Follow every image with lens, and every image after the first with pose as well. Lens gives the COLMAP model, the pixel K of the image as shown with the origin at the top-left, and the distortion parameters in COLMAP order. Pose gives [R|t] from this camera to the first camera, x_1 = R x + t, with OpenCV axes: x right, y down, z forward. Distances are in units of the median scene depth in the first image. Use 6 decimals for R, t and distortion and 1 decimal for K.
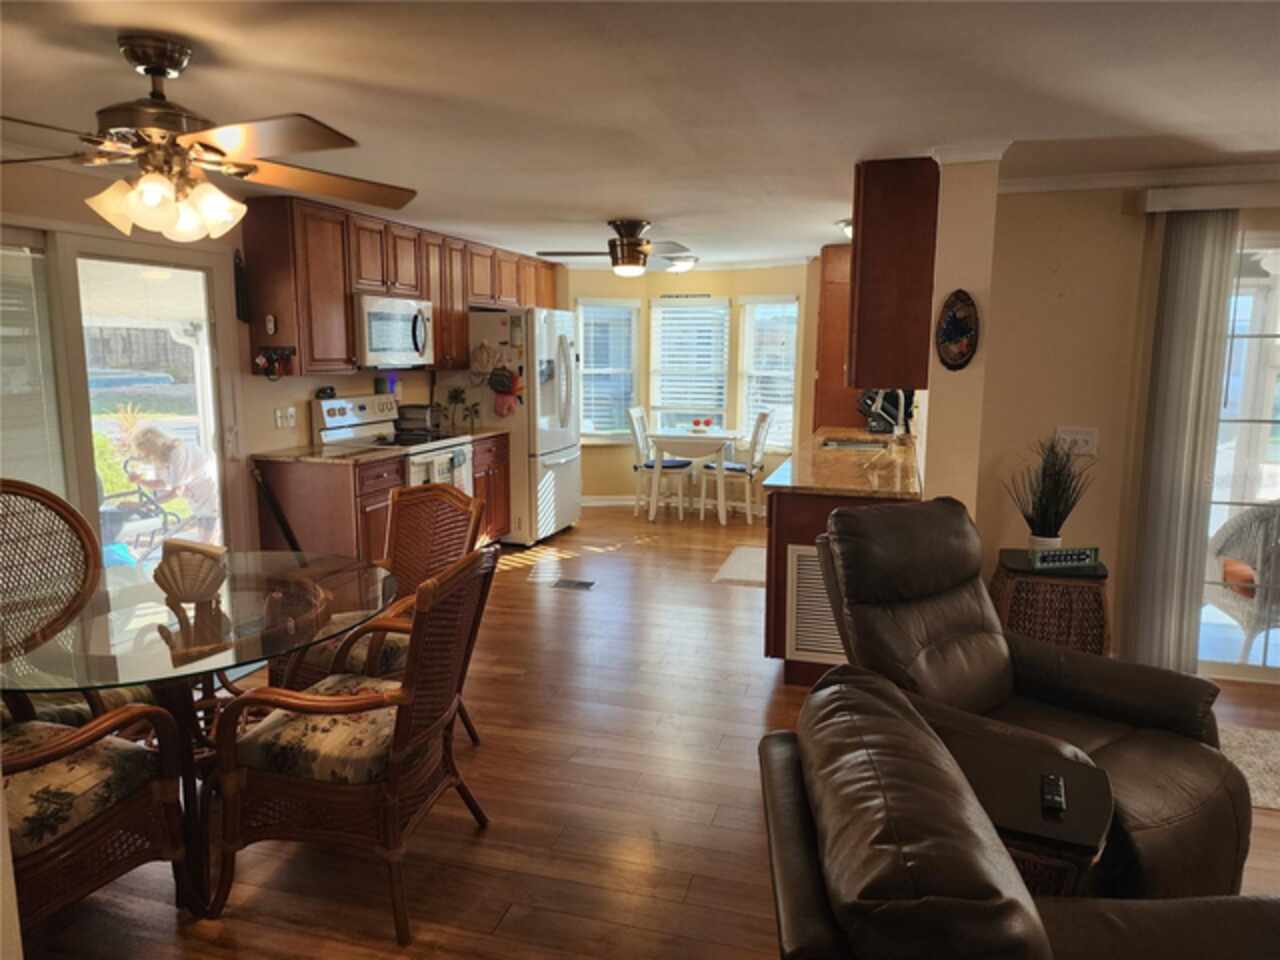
lens RADIAL K [[851.5, 0, 648.5], [0, 851.5, 471.2], [0, 0, 1]] dist [0.075861, -0.058646]
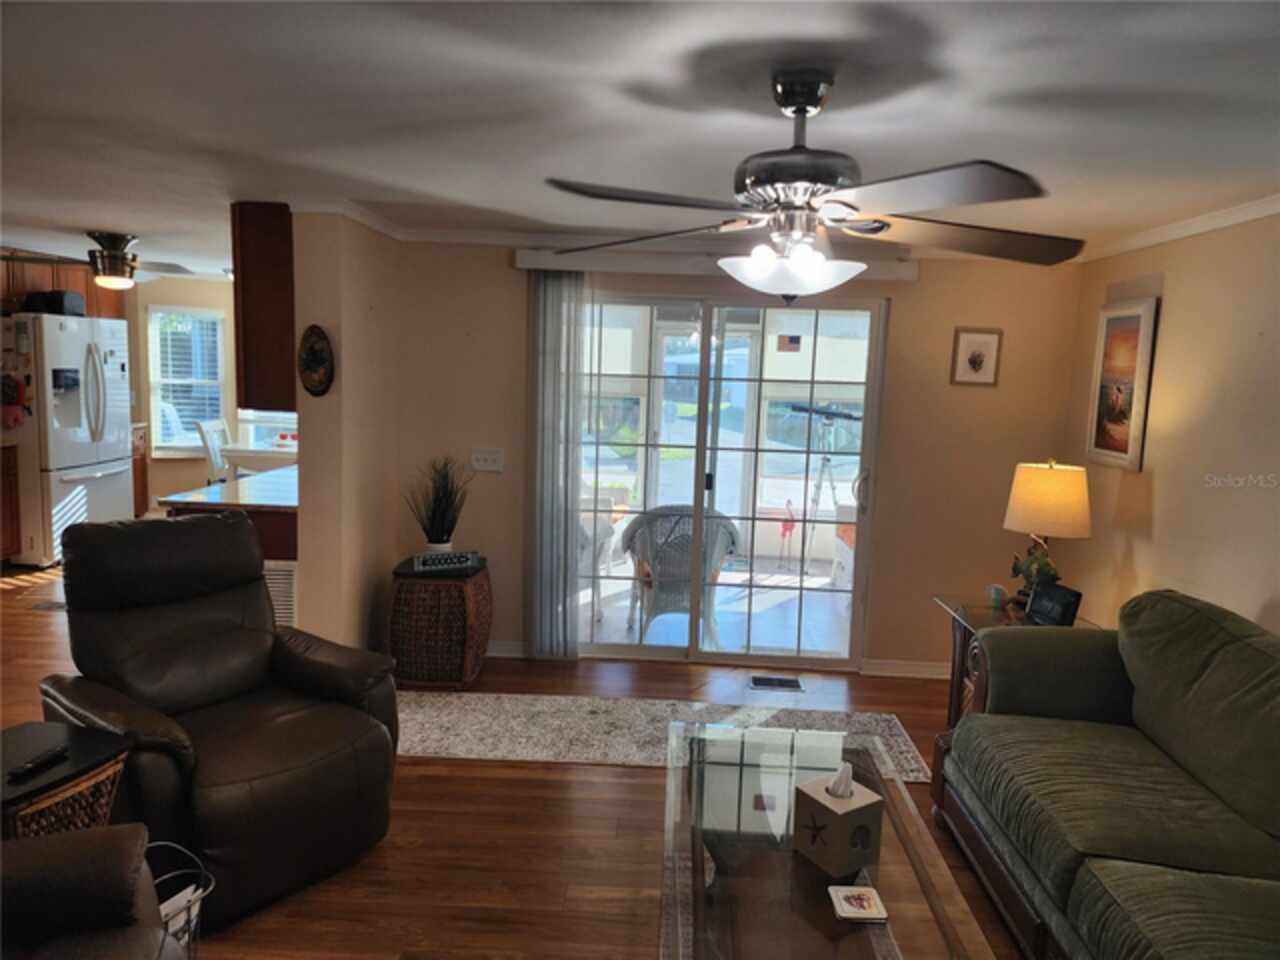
lens RADIAL K [[851.5, 0, 651.7], [0, 851.5, 470.0], [0, 0, 1]] dist [0.075861, -0.058646]
pose [[0.965869, 0.000192, 0.259030, 0.318928], [0.003822, 0.999880, -0.014995, -0.002072], [-0.259002, 0.015474, 0.965753, -0.123964]]
